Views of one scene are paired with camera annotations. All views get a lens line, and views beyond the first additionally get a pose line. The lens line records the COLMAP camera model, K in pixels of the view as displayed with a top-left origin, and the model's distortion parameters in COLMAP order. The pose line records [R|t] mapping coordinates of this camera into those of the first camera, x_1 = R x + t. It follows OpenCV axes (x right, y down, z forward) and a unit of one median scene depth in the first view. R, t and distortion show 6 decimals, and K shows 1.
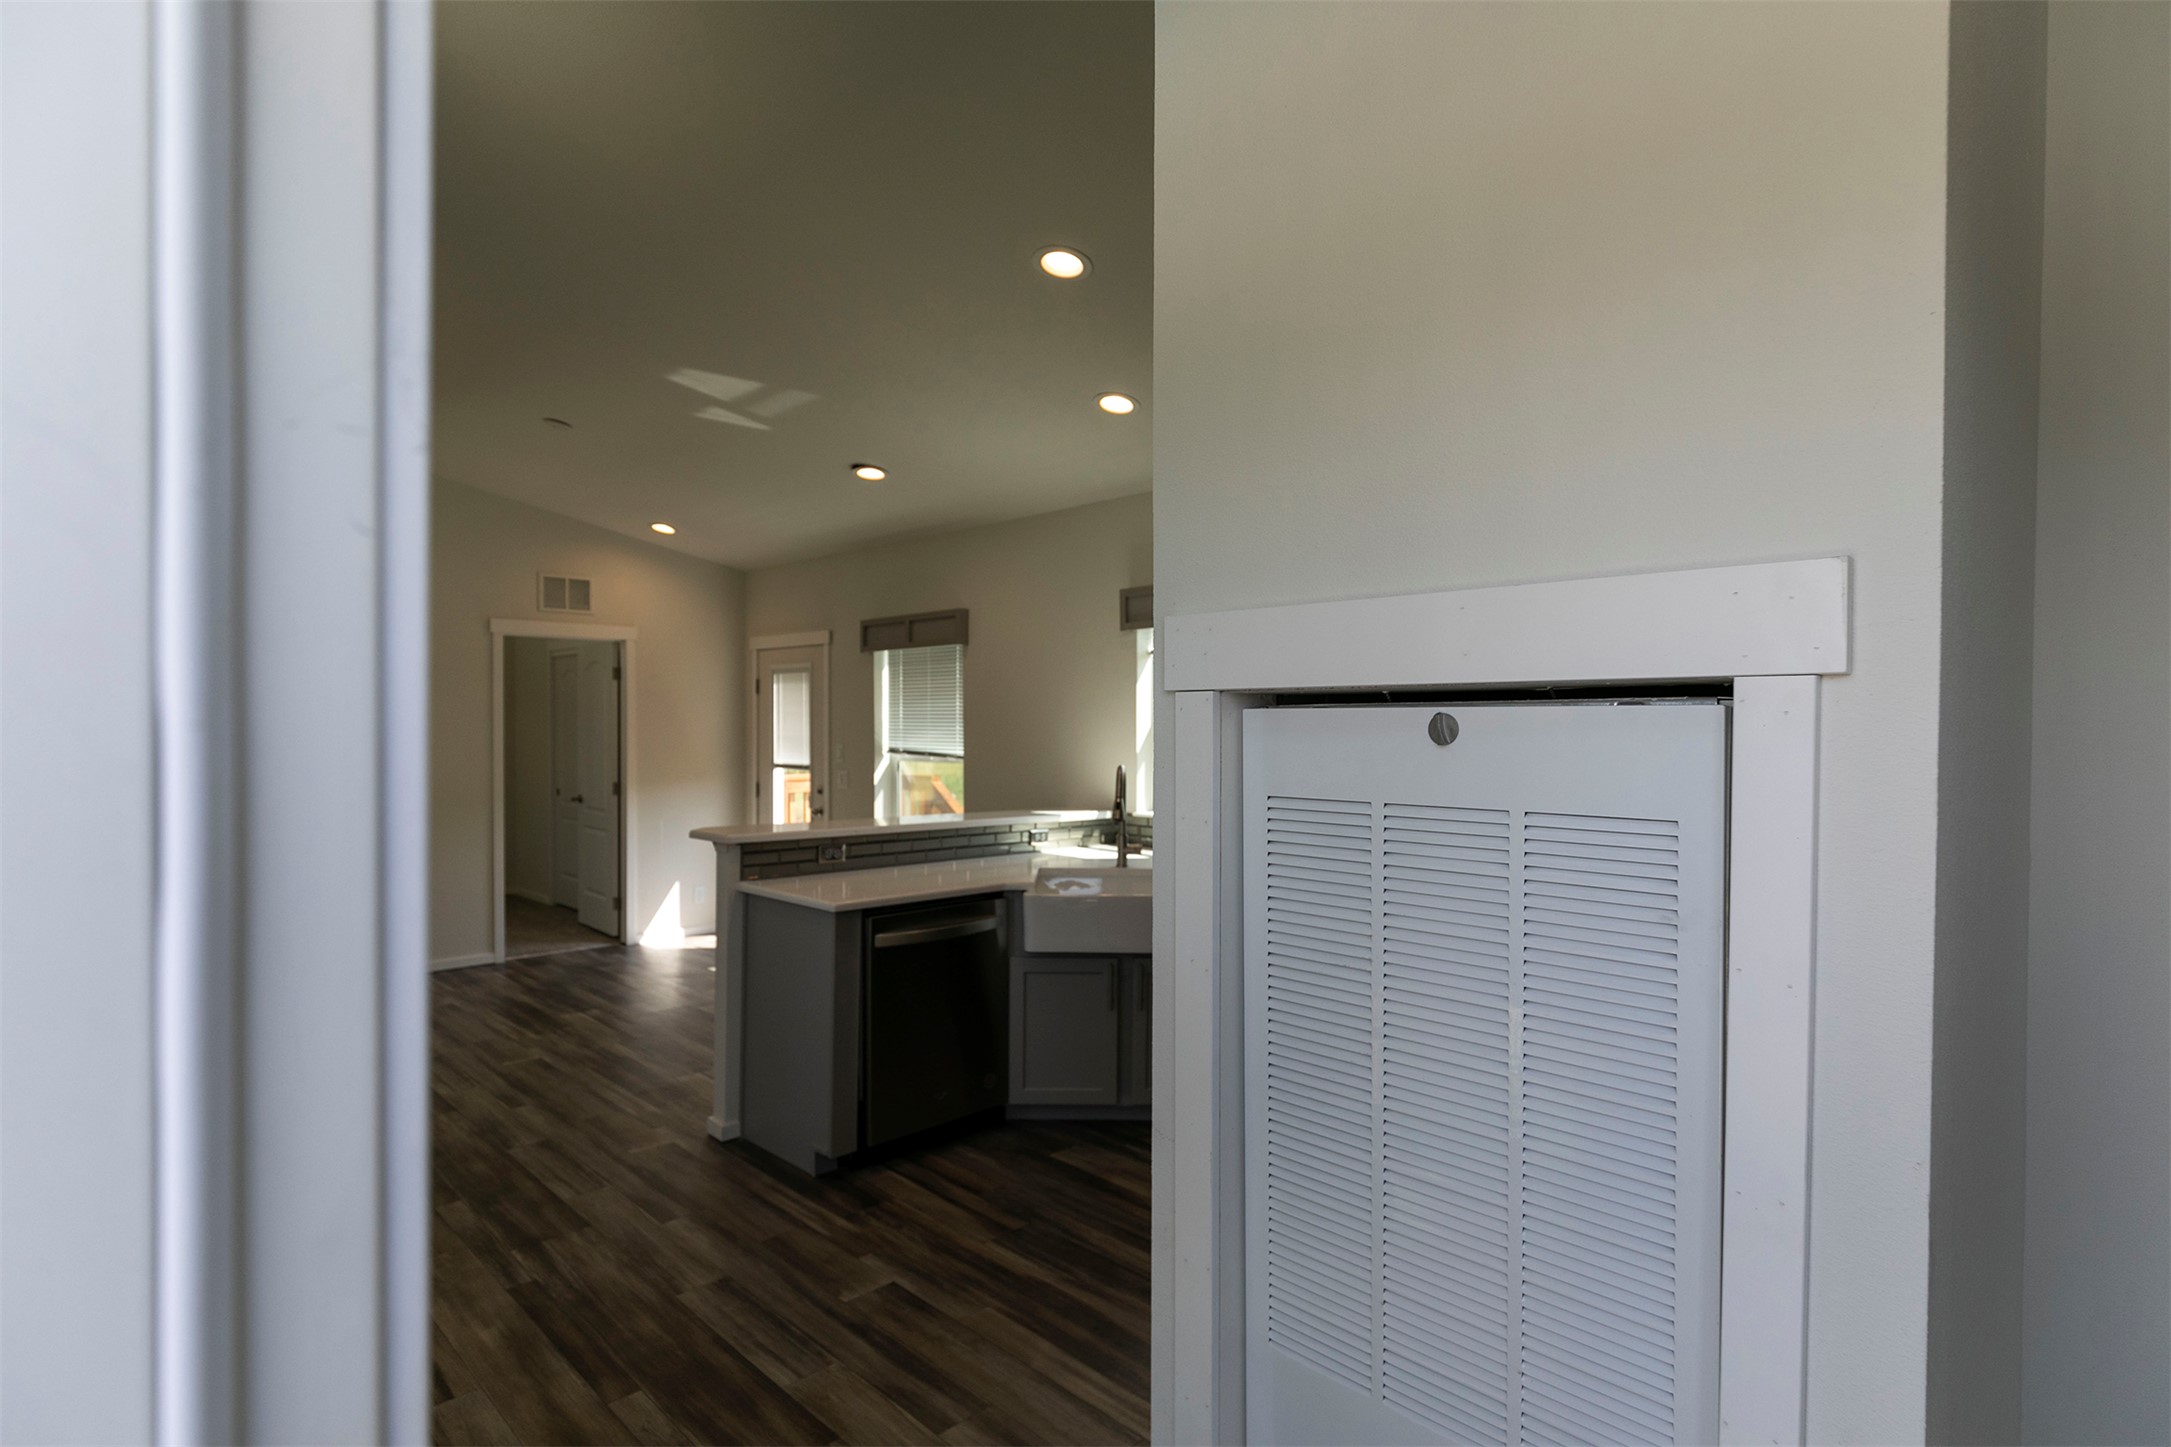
lens RADIAL K [[1100.6, 0, 1092.9], [0, 1100.6, 727.6], [0, 0, 1]] dist [0.005393, -0.001639]
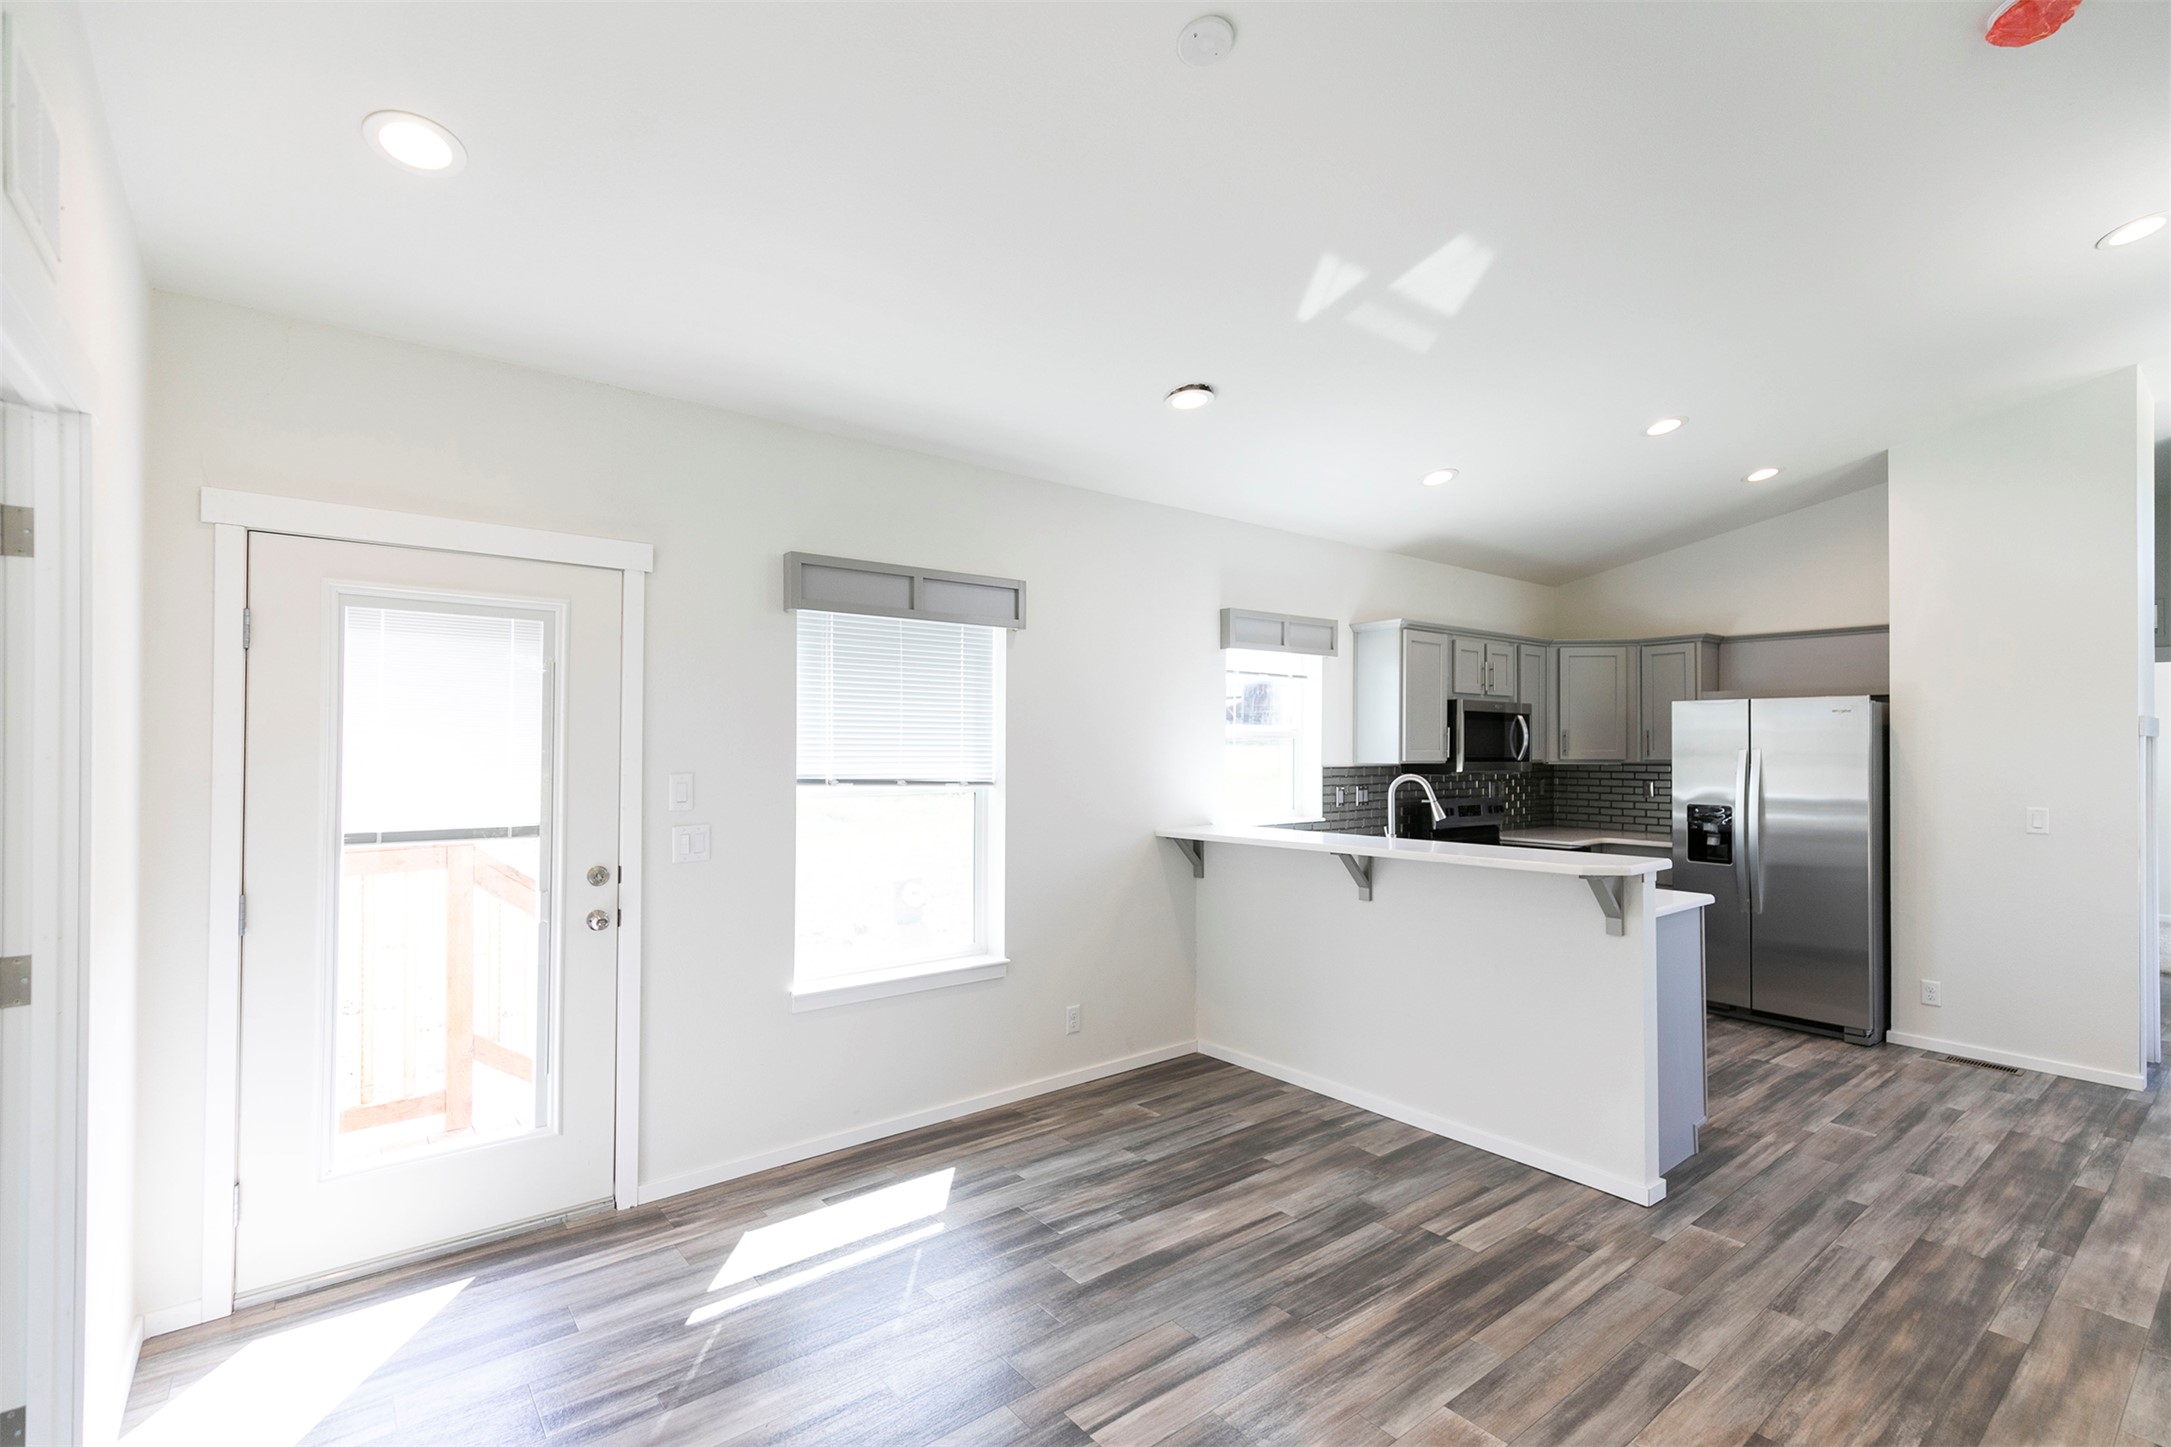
lens RADIAL K [[975.8, 0, 1093.0], [0, 975.8, 740.6], [0, 0, 1]] dist [0.009618, -0.002165]
pose [[0.108053, 0.000297, 0.994145, -1.131036], [-0.002488, 0.999997, -0.000028, -0.002114], [-0.994142, -0.002471, 0.108053, 1.308695]]
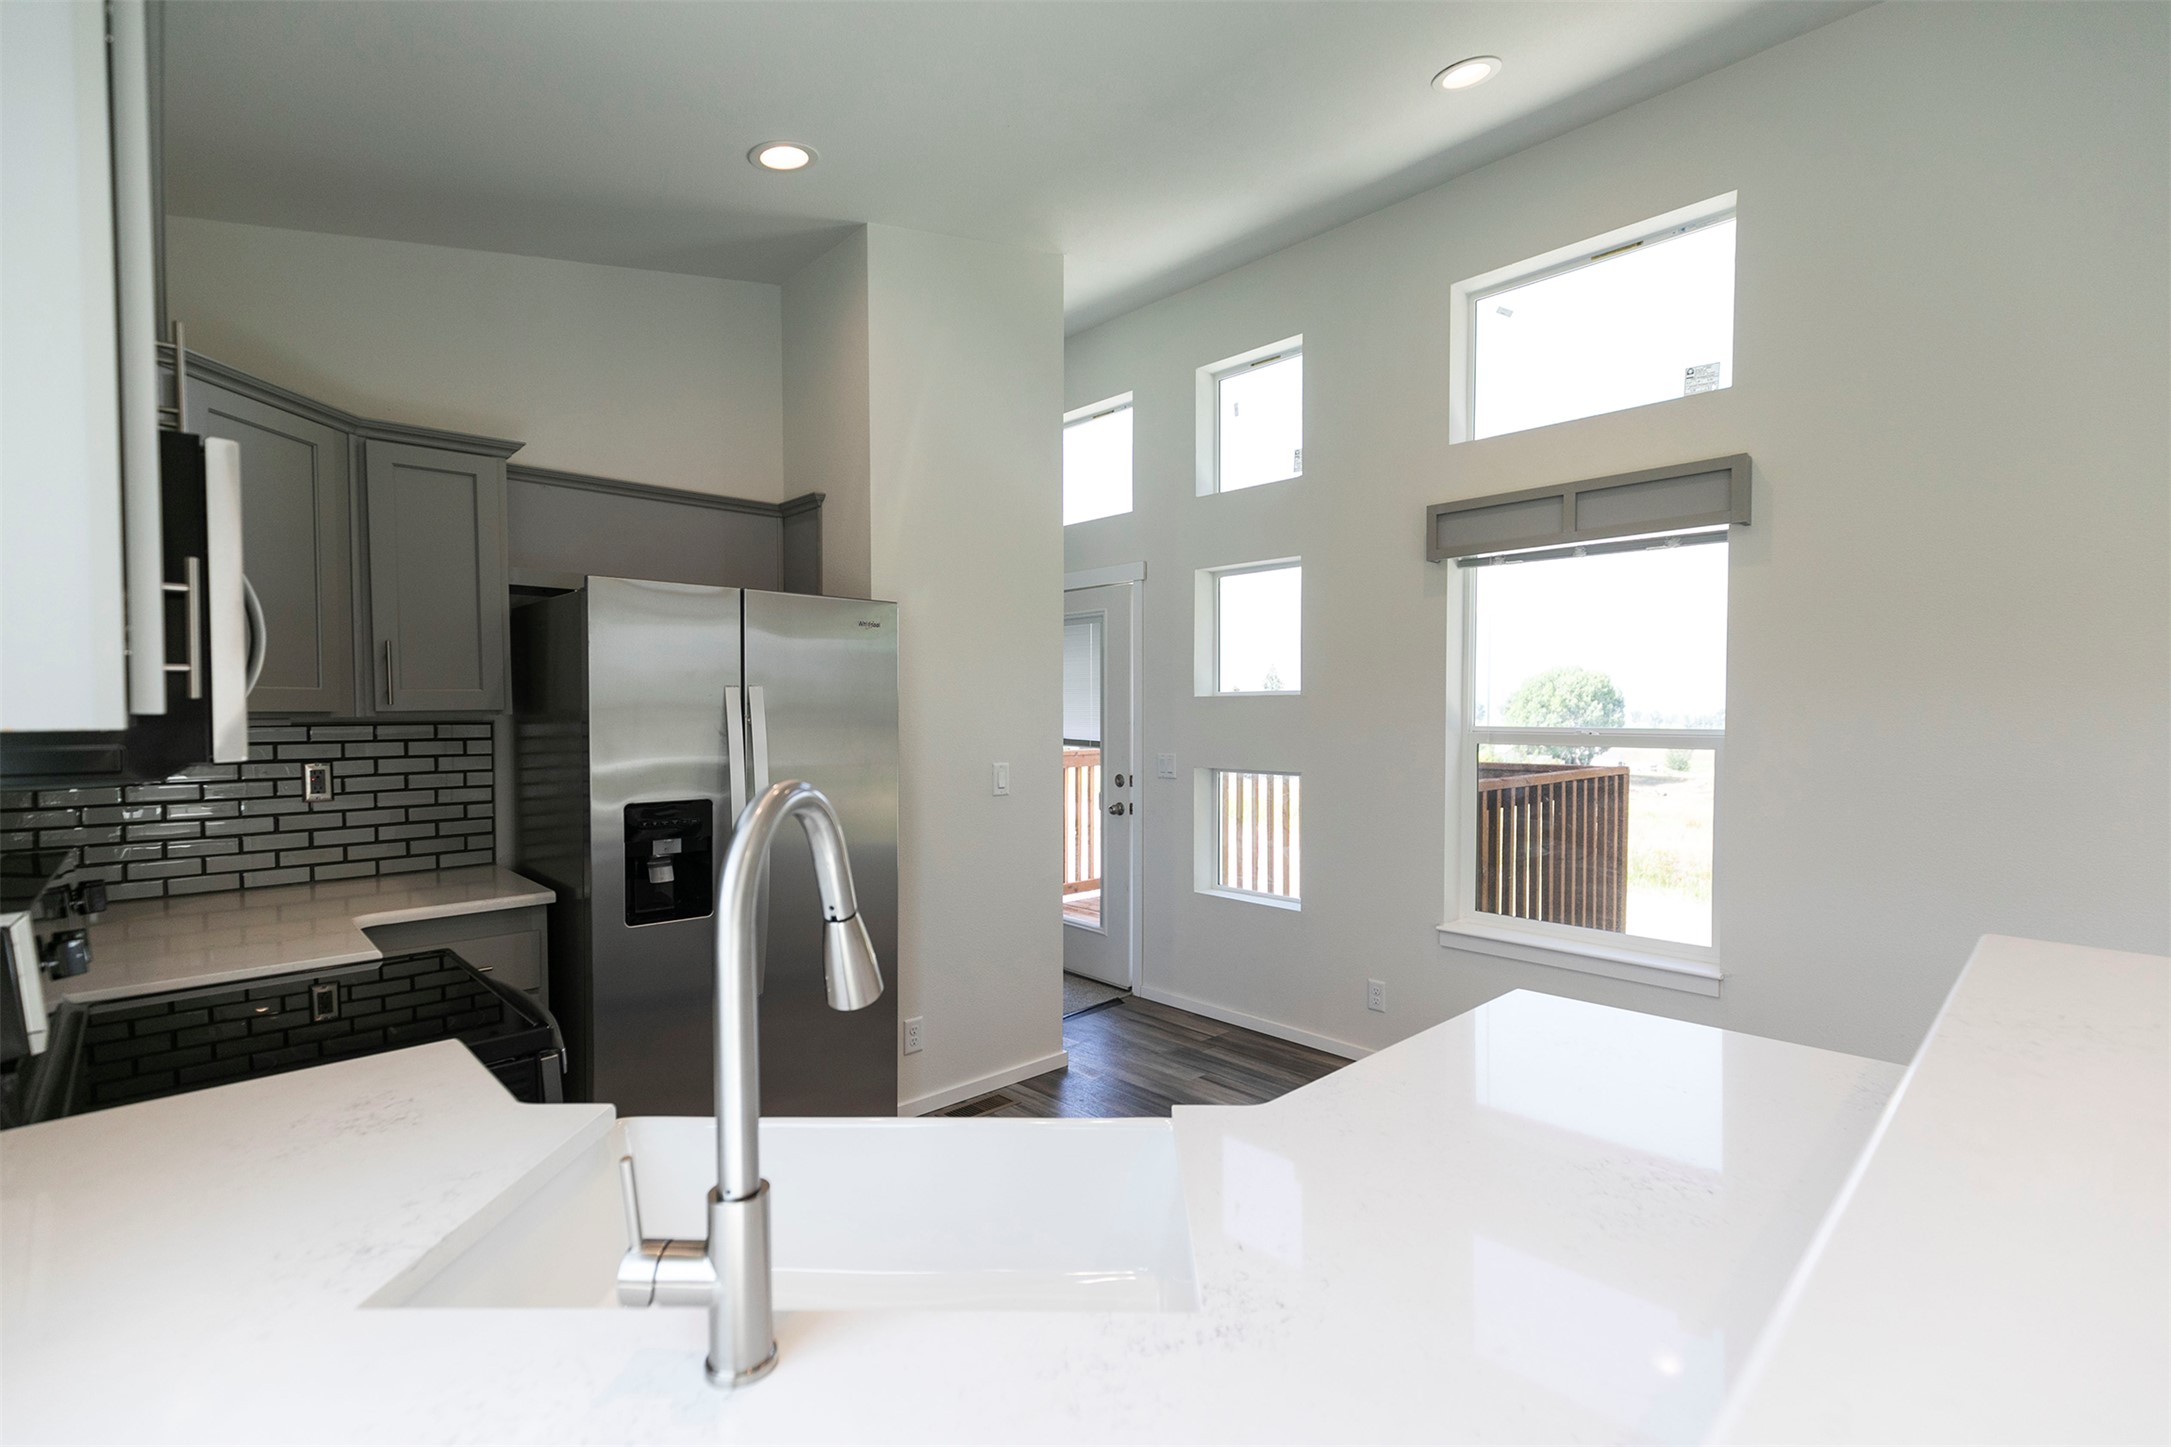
lens RADIAL K [[975.8, 0, 1092.4], [0, 975.8, 737.4], [0, 0, 1]] dist [0.009618, -0.002165]
pose [[-0.999714, -0.004889, 0.023399, -0.034648], [-0.004207, 0.999567, 0.029113, 0.021435], [-0.023531, 0.029006, -0.999302, 1.252067]]
